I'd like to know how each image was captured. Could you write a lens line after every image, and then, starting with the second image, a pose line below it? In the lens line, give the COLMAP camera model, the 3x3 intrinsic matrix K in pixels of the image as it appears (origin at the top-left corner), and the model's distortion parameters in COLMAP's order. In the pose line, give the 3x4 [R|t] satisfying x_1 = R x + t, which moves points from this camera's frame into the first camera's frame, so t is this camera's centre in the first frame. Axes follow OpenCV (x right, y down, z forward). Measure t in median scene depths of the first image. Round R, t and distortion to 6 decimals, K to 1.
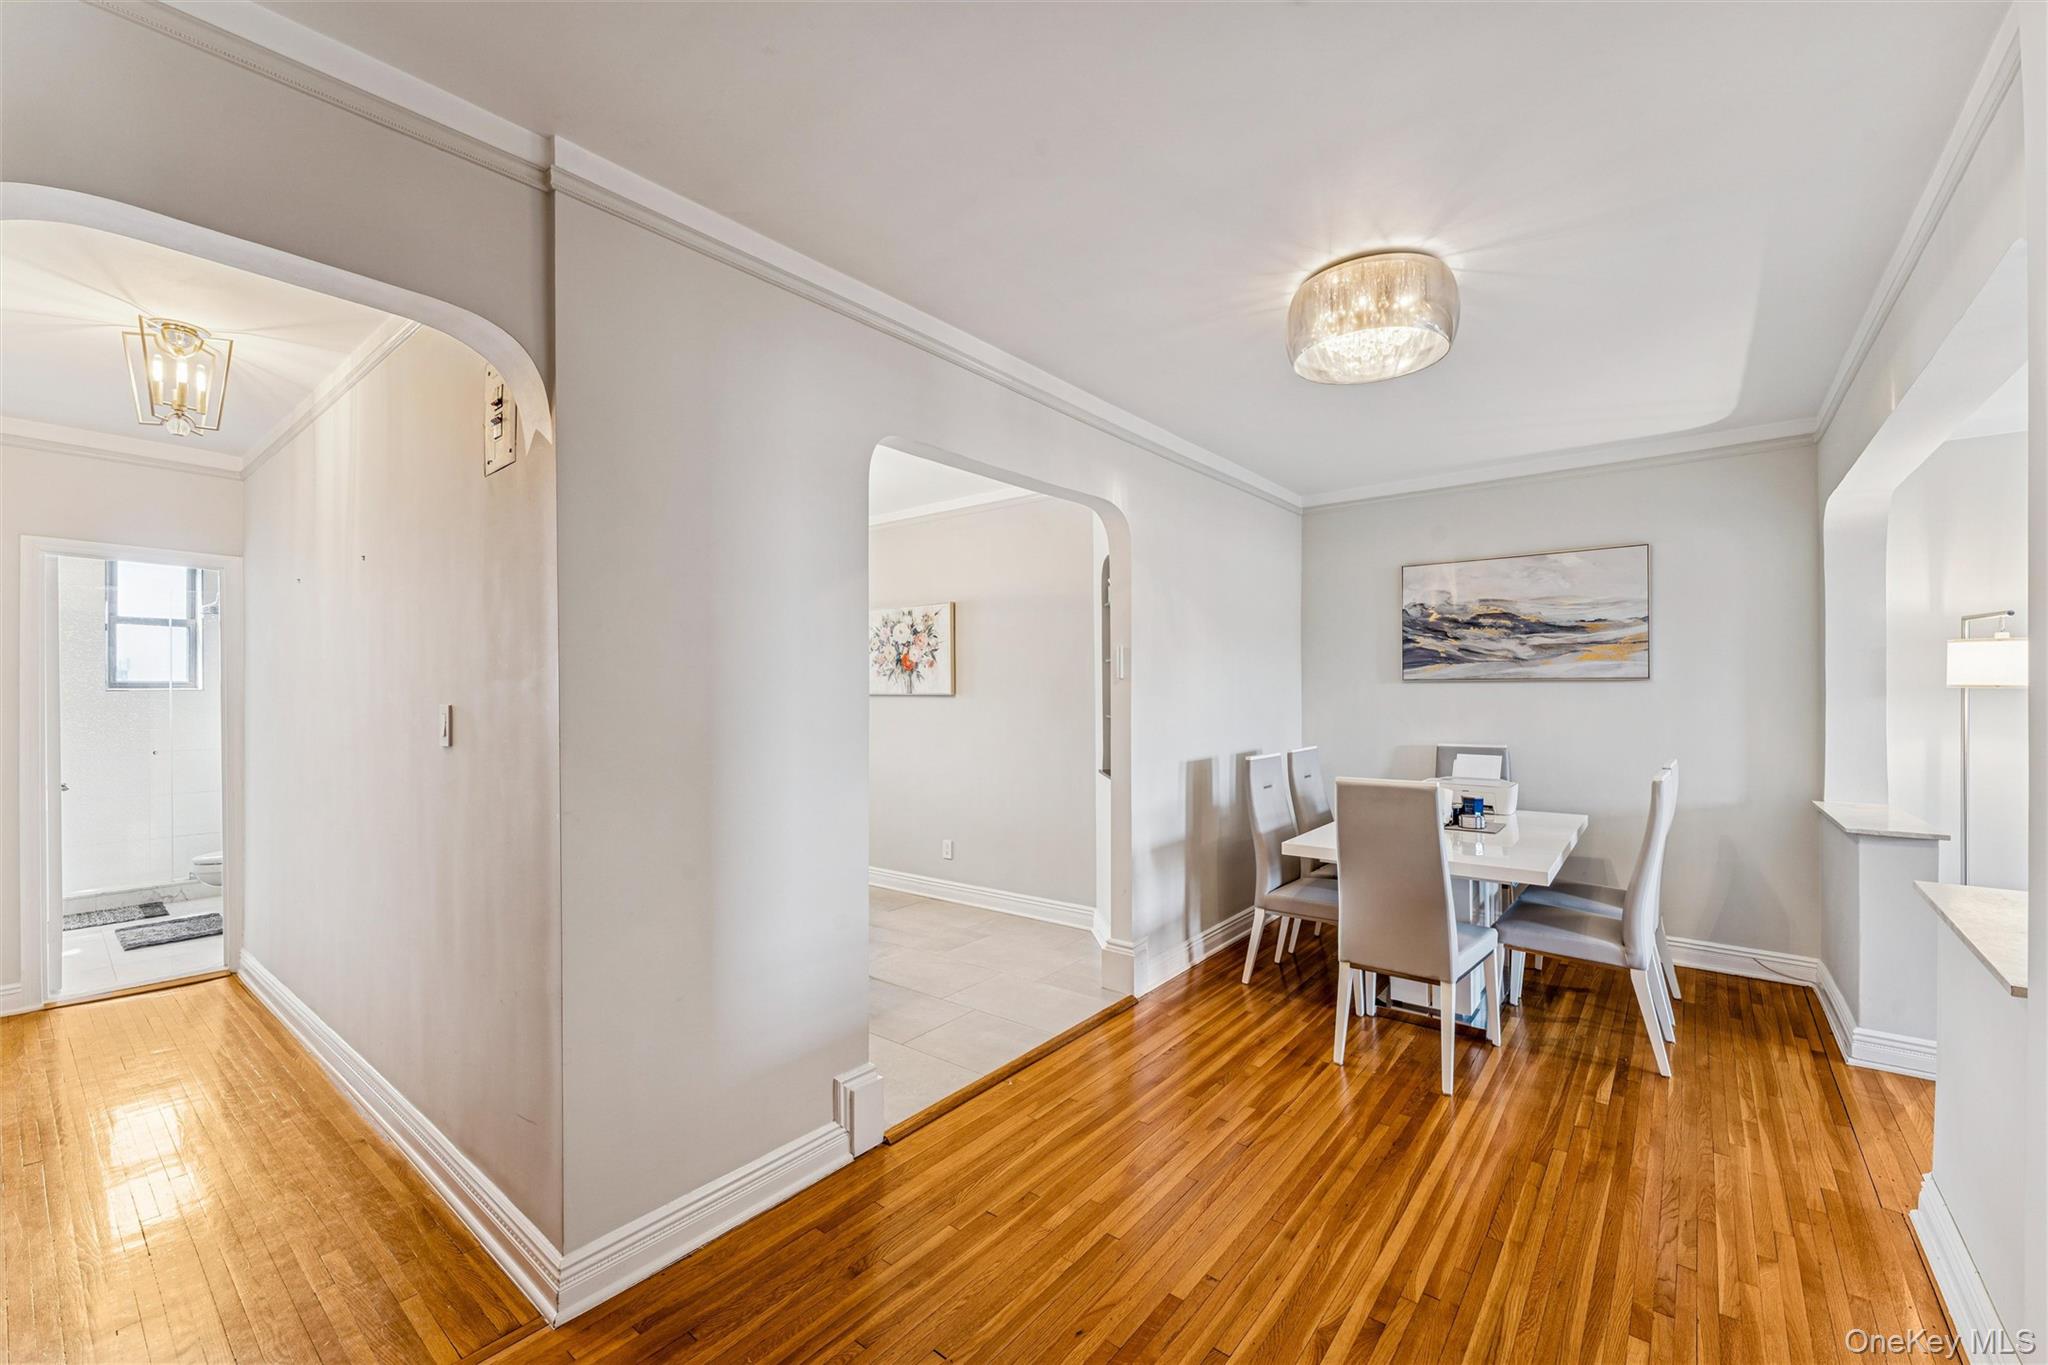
lens RADIAL K [[827.6, 0, 1039.1], [0, 827.6, 687.2], [0, 0, 1]] dist [-0.006025, -0.000140]
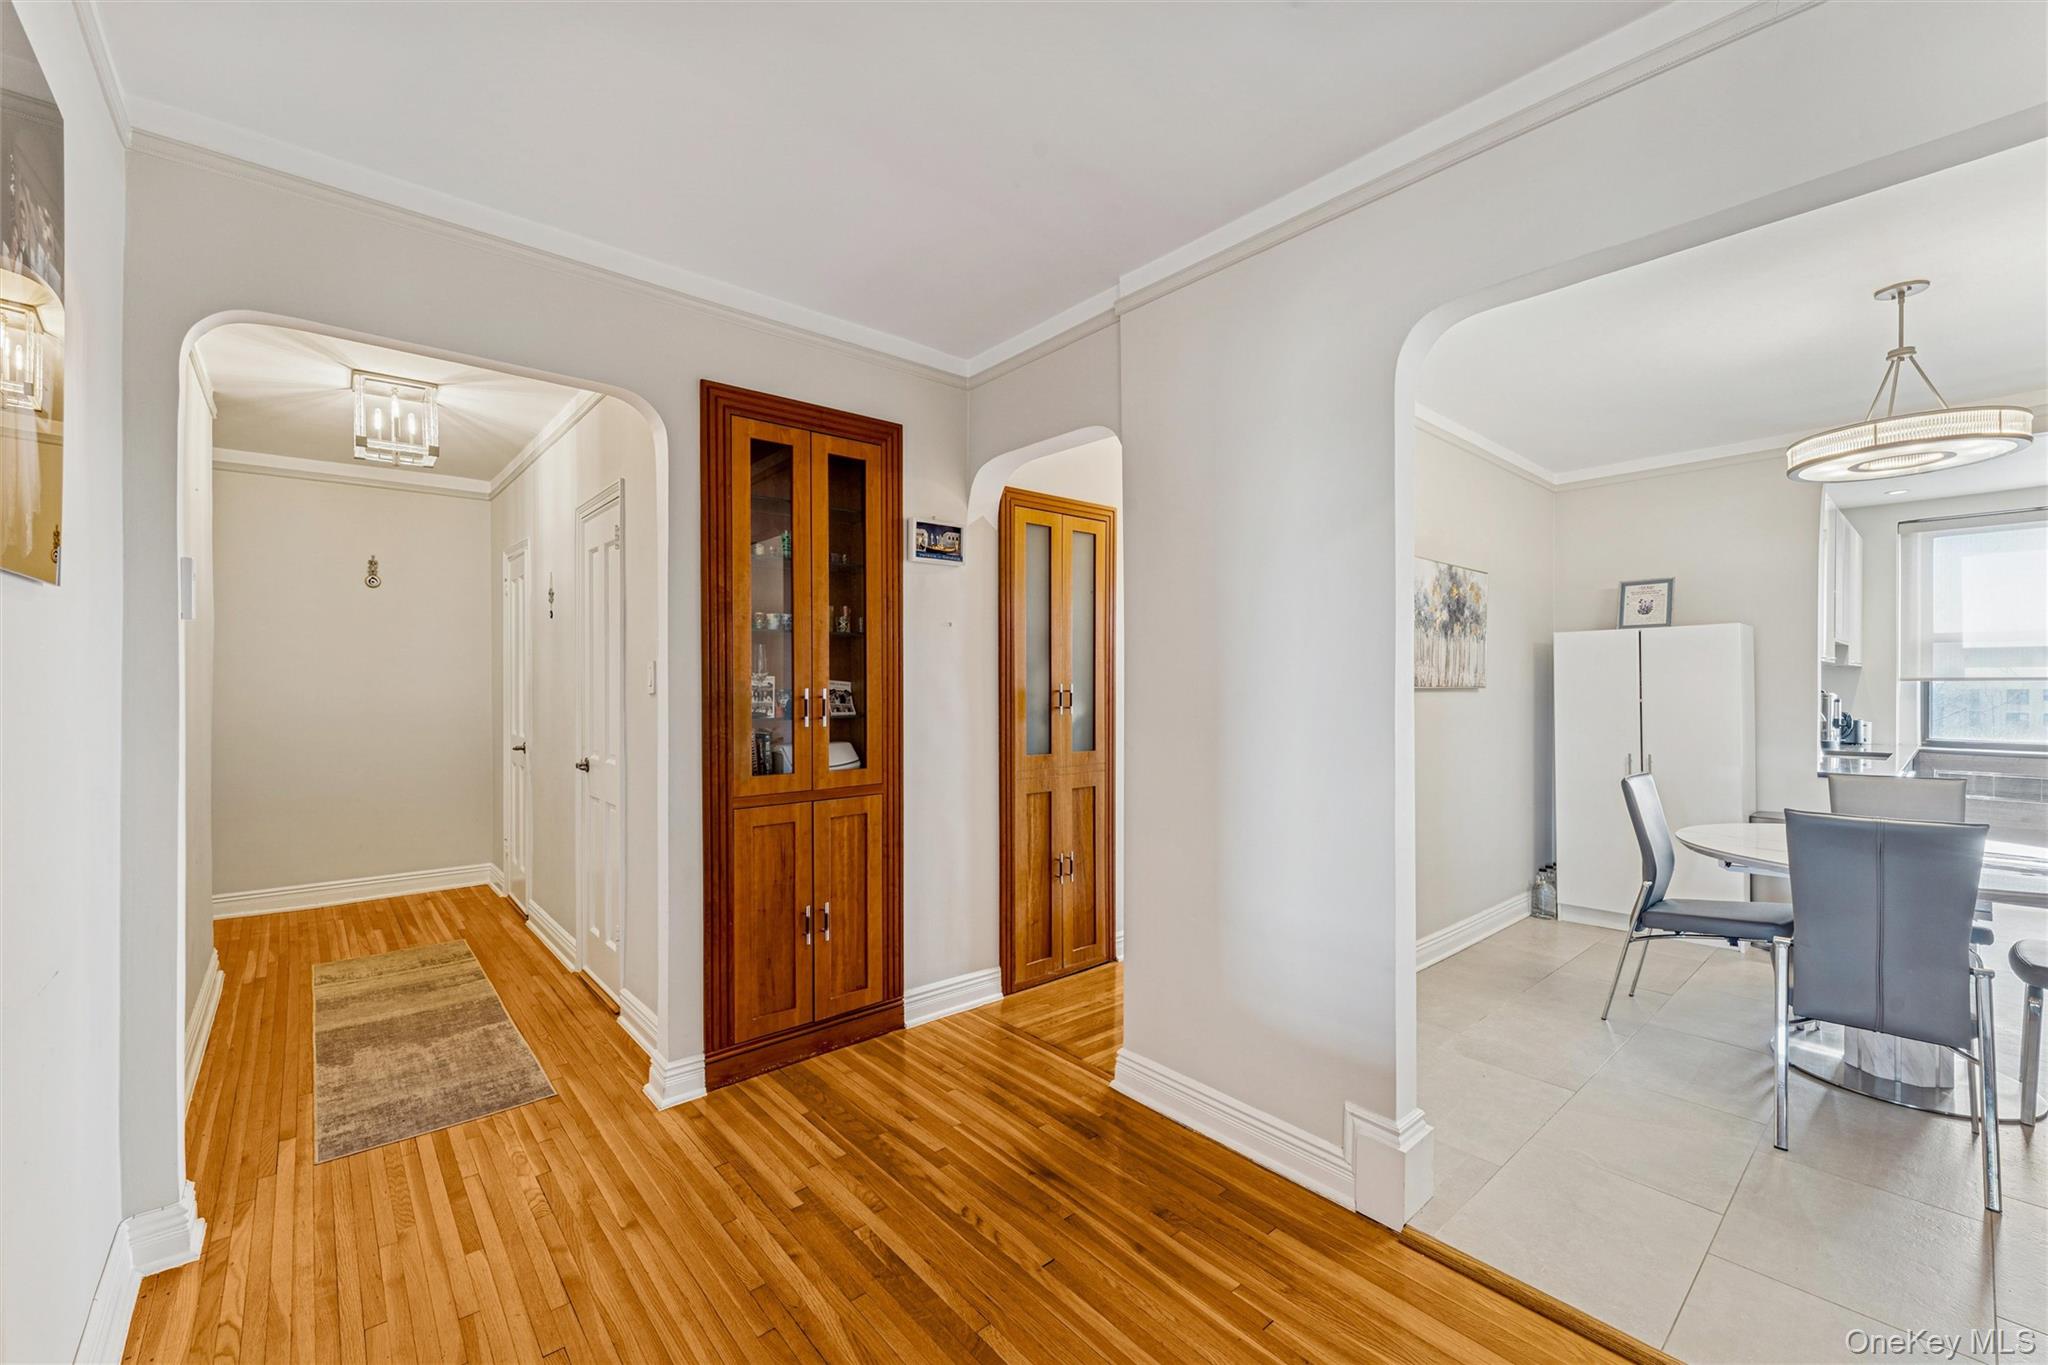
lens RADIAL K [[835.7, 0, 1015.7], [0, 835.7, 686.8], [0, 0, 1]] dist [0.002910, 0.000267]
pose [[-0.199006, 0.008504, -0.979961, 0.302881], [-0.000390, 0.999962, 0.008757, 0.012712], [0.979998, 0.002125, -0.198995, 0.370198]]
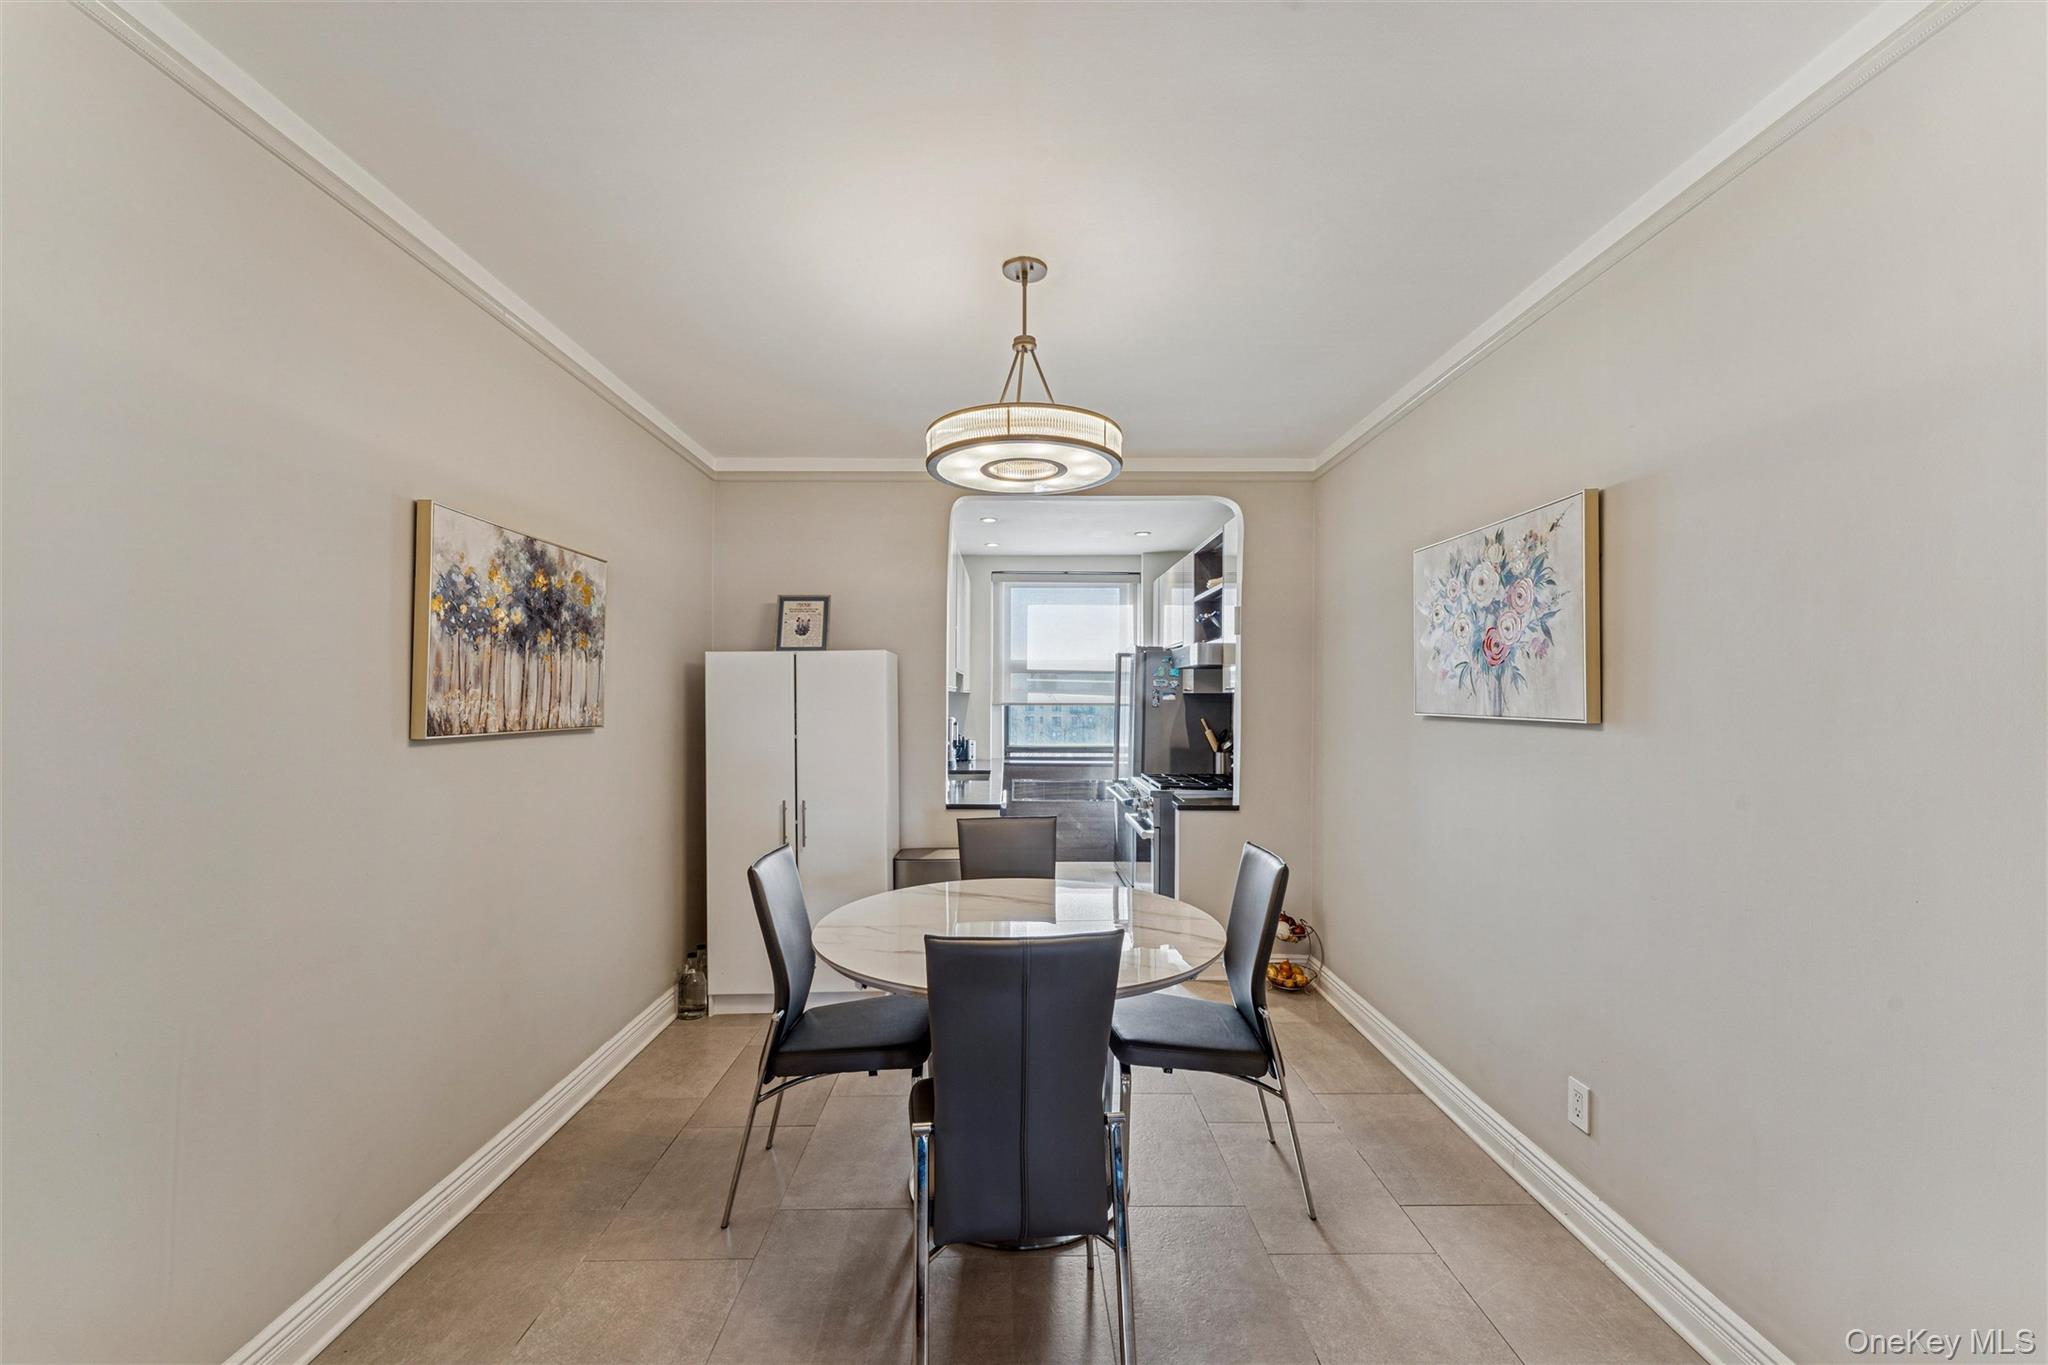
lens RADIAL K [[827.6, 0, 1039.1], [0, 827.6, 687.2], [0, 0, 1]] dist [-0.006025, -0.000140]
pose [[0.633763, -0.002899, -0.773522, 0.032222], [-0.006601, 0.999936, -0.009155, -0.002765], [0.773499, 0.010908, 0.633703, 0.530329]]
